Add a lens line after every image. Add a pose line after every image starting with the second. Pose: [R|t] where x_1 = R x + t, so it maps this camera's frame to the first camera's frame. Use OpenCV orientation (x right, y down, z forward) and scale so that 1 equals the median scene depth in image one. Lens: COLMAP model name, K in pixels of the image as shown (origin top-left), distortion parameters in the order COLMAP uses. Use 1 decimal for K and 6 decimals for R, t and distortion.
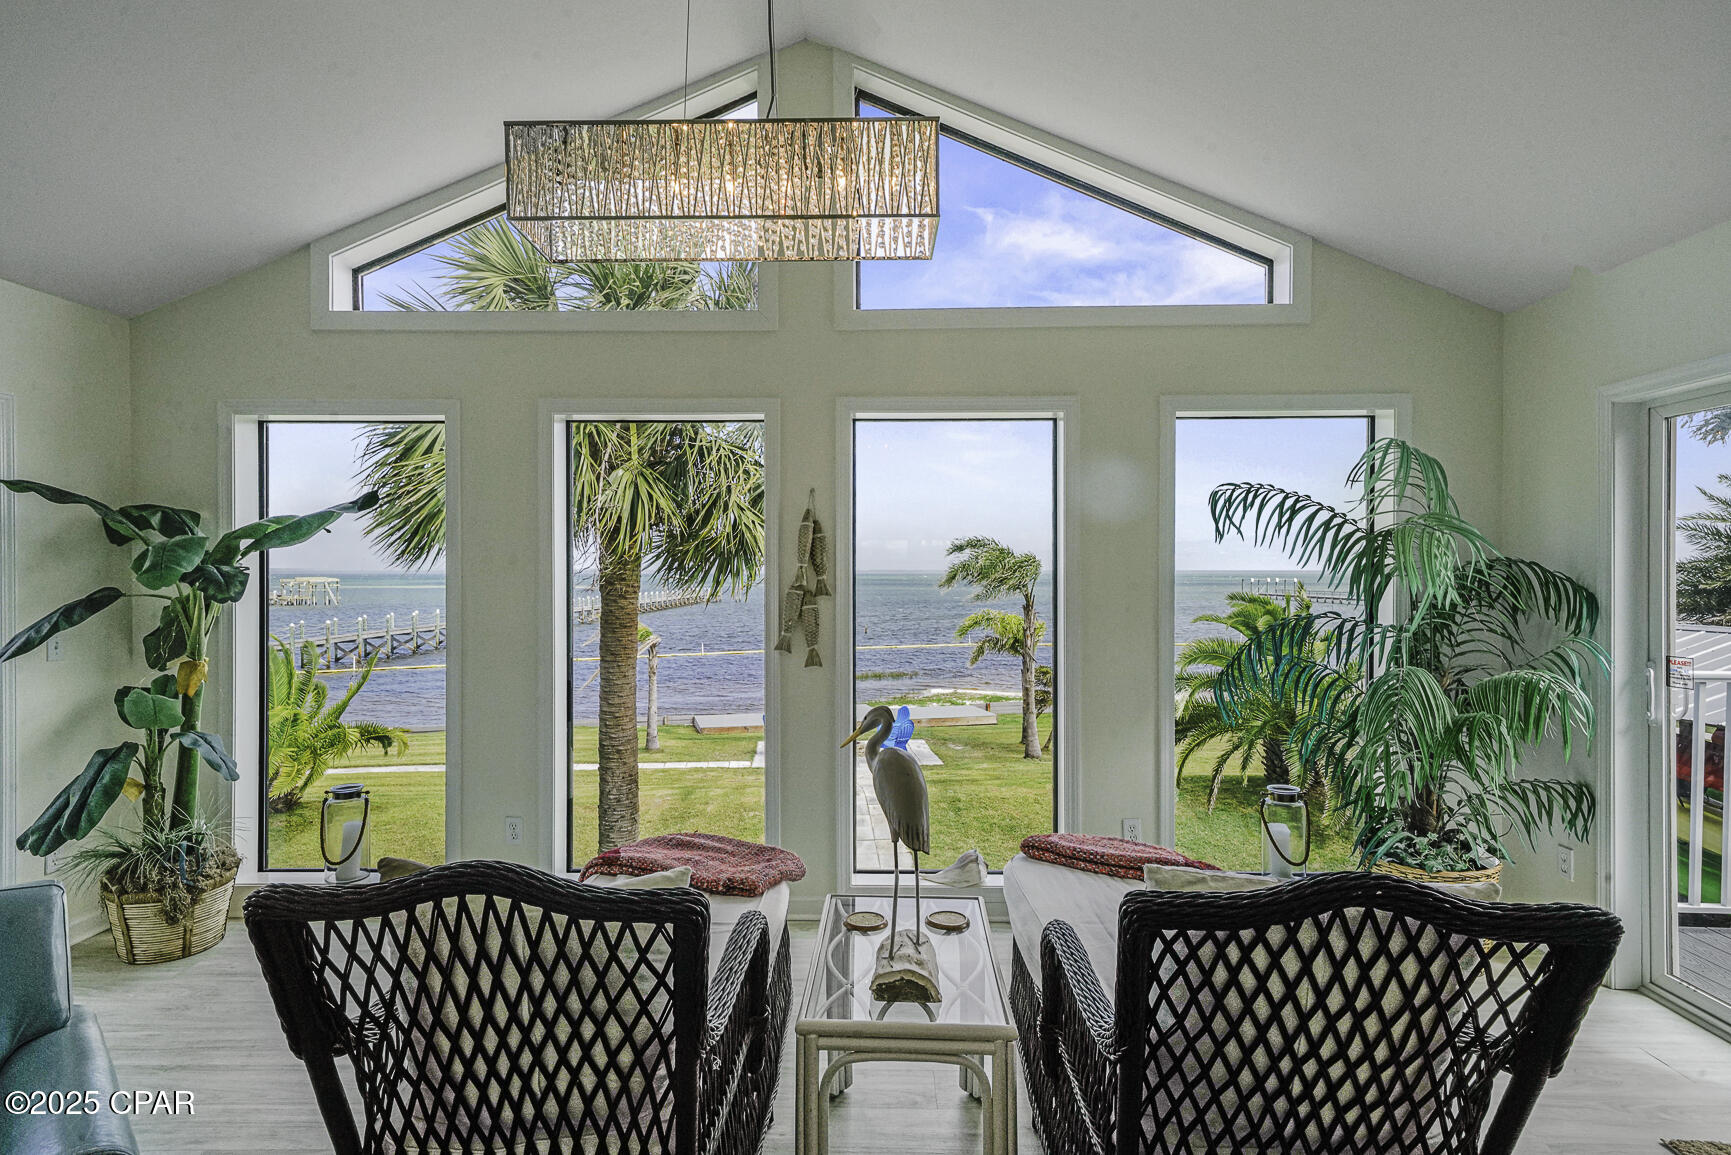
lens RADIAL K [[893.4, 0, 860.5], [0, 893.4, 571.0], [0, 0, 1]] dist [0.010637, -0.000617]
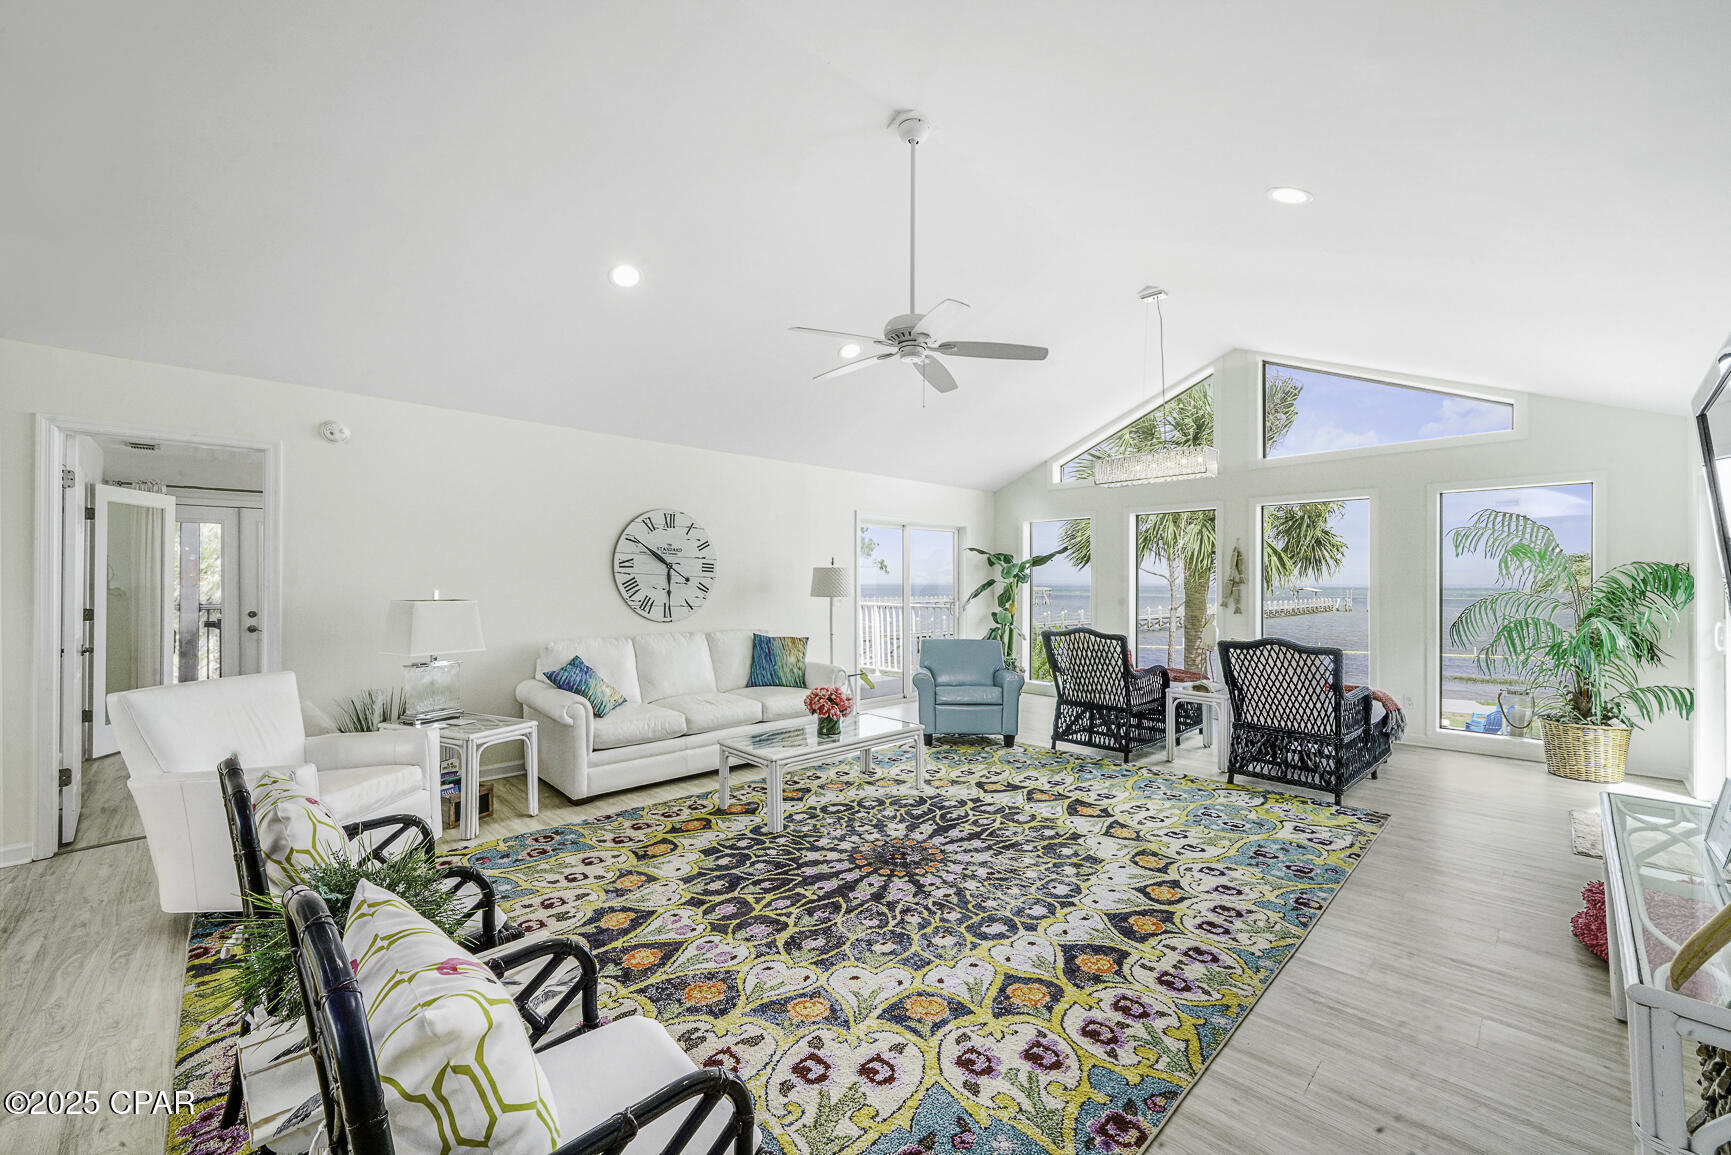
lens RADIAL K [[690.8, 0, 861.8], [0, 690.8, 582.8], [0, 0, 1]] dist [-0.001694, -0.000043]
pose [[0.700681, -0.000404, -0.713474, 0.574112], [-0.009231, 0.999911, -0.009632, 0.055039], [0.713415, 0.013335, 0.700615, -1.009714]]
